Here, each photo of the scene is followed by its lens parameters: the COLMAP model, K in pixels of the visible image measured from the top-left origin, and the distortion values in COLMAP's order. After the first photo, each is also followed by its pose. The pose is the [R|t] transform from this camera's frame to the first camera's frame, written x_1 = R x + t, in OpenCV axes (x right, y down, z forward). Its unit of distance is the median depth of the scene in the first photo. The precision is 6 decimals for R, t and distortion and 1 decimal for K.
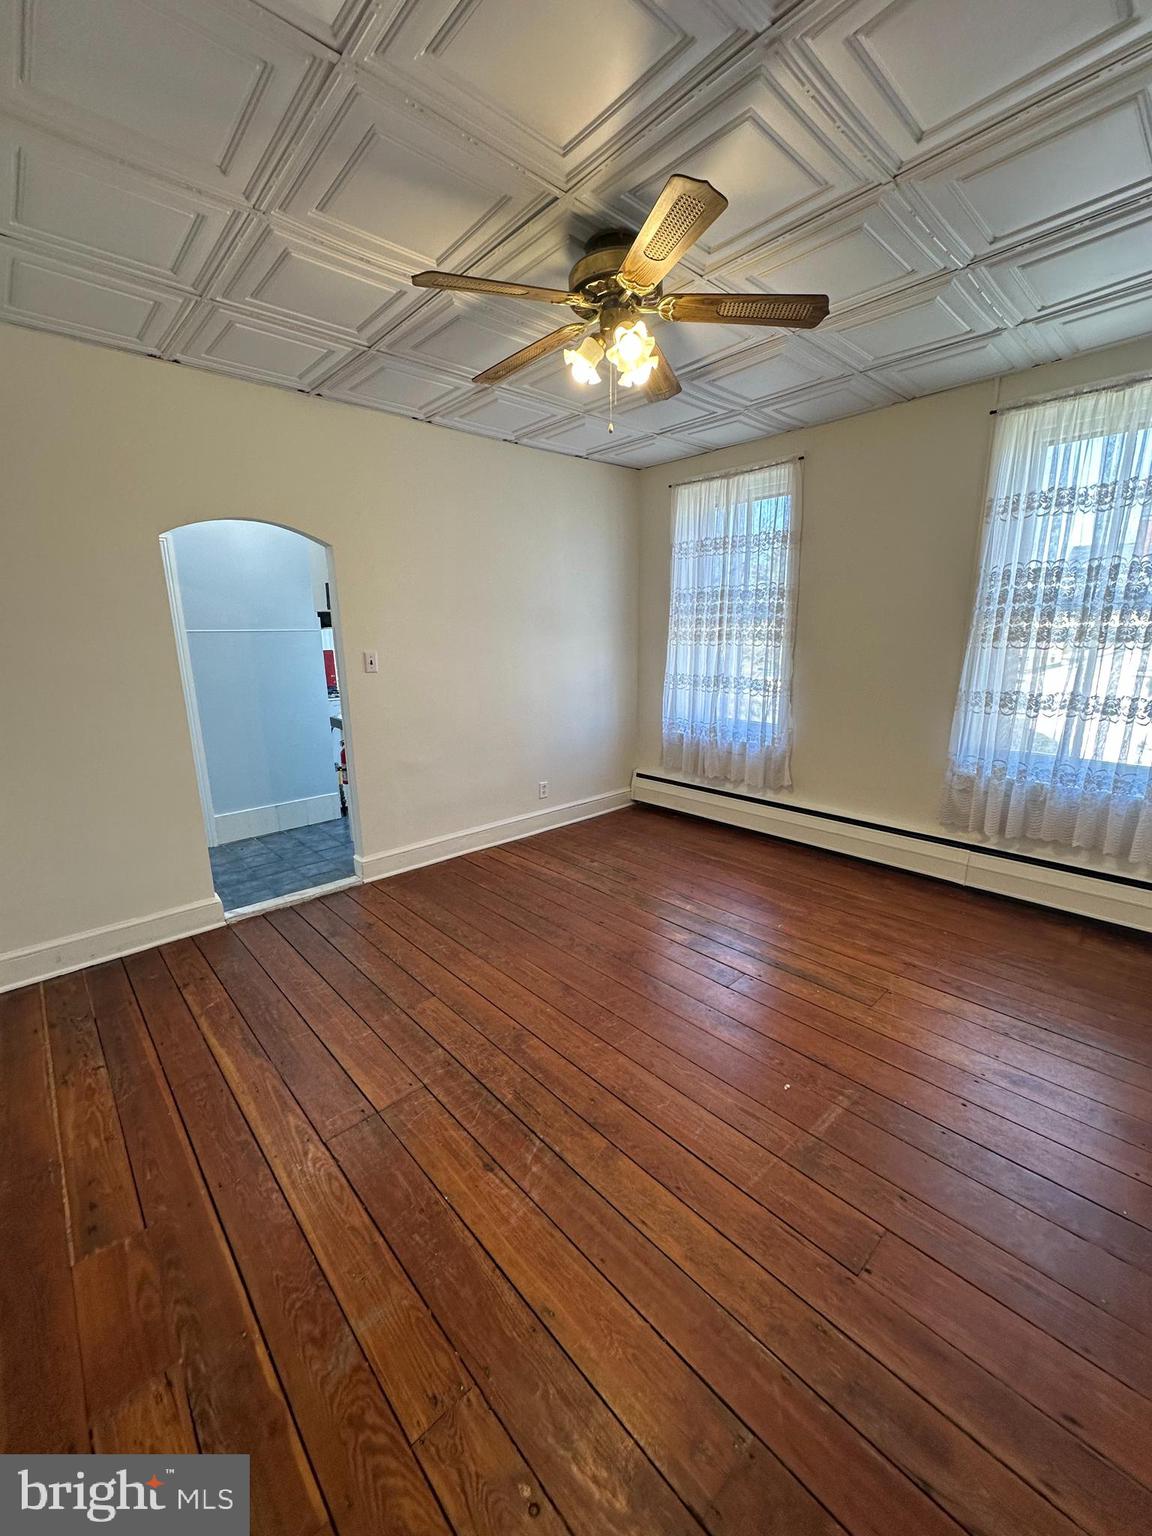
lens RADIAL K [[615.7, 0, 575.0], [0, 615.7, 765.7], [0, 0, 1]] dist [0.015196, -0.000120]
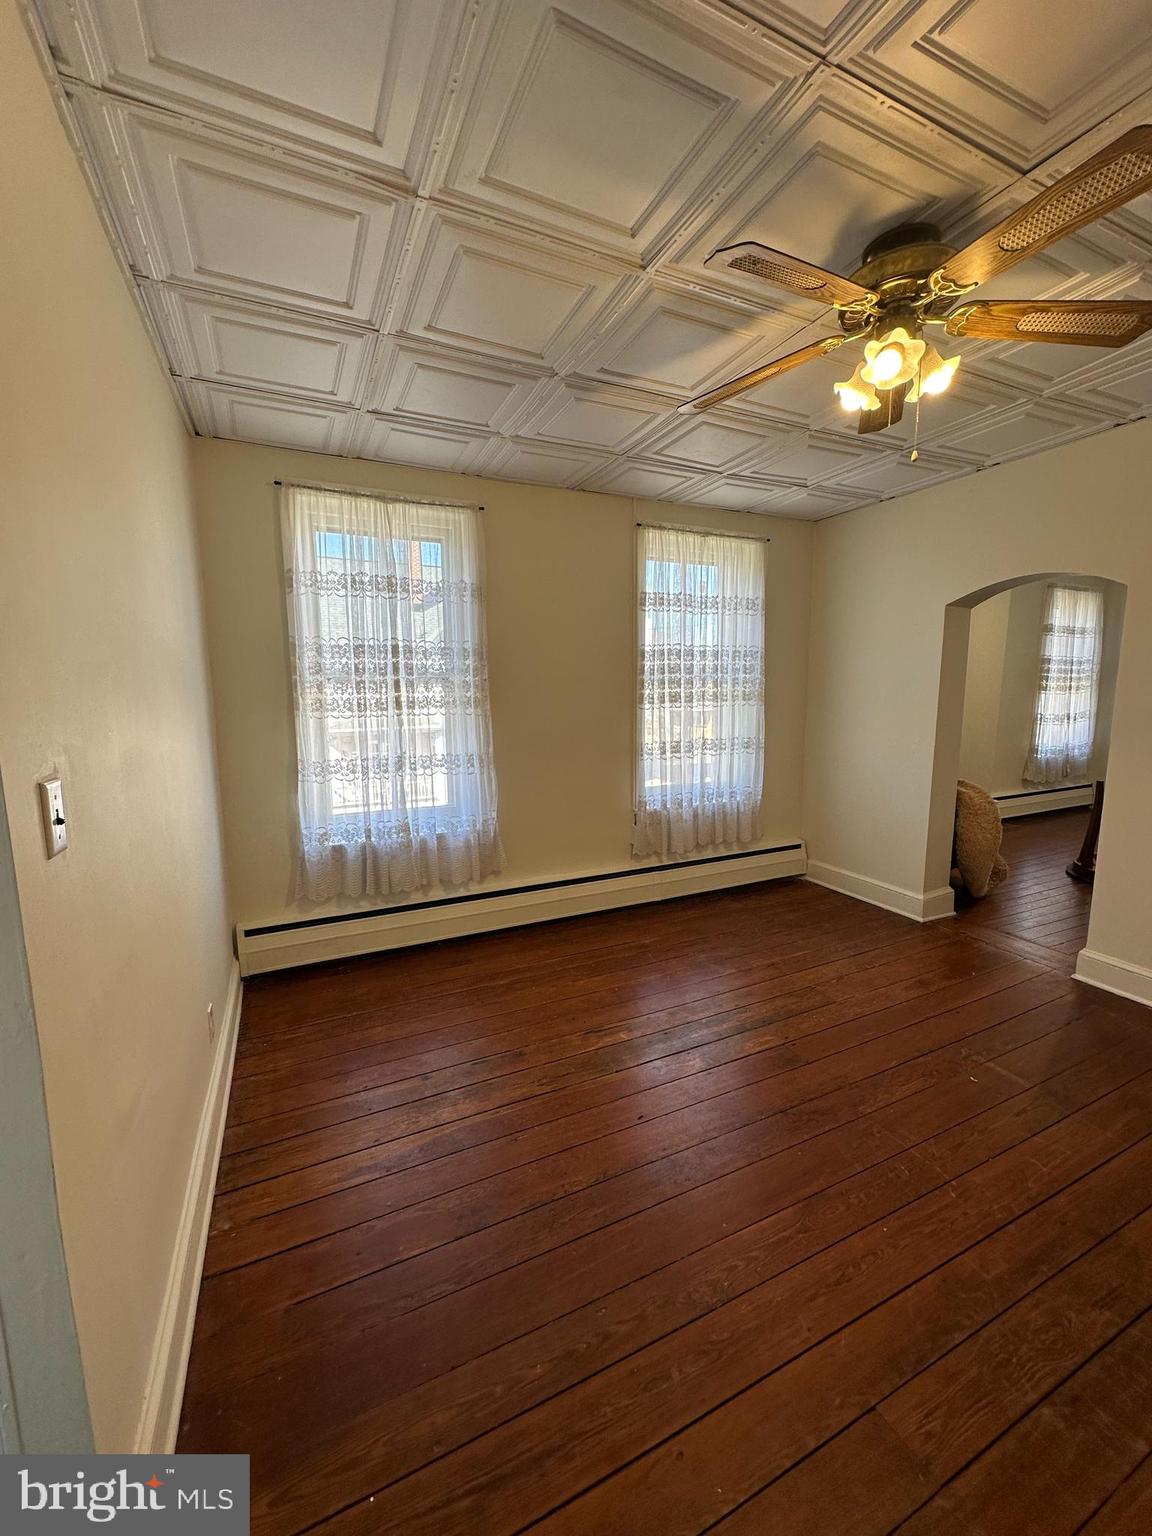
lens RADIAL K [[610.5, 0, 572.5], [0, 610.5, 773.1], [0, 0, 1]] dist [-0.003223, -0.000284]
pose [[0.304348, -0.121339, 0.944801, -0.462590], [0.217519, 0.974500, 0.055084, -0.136091], [-0.927393, 0.188748, 0.322981, 0.637716]]
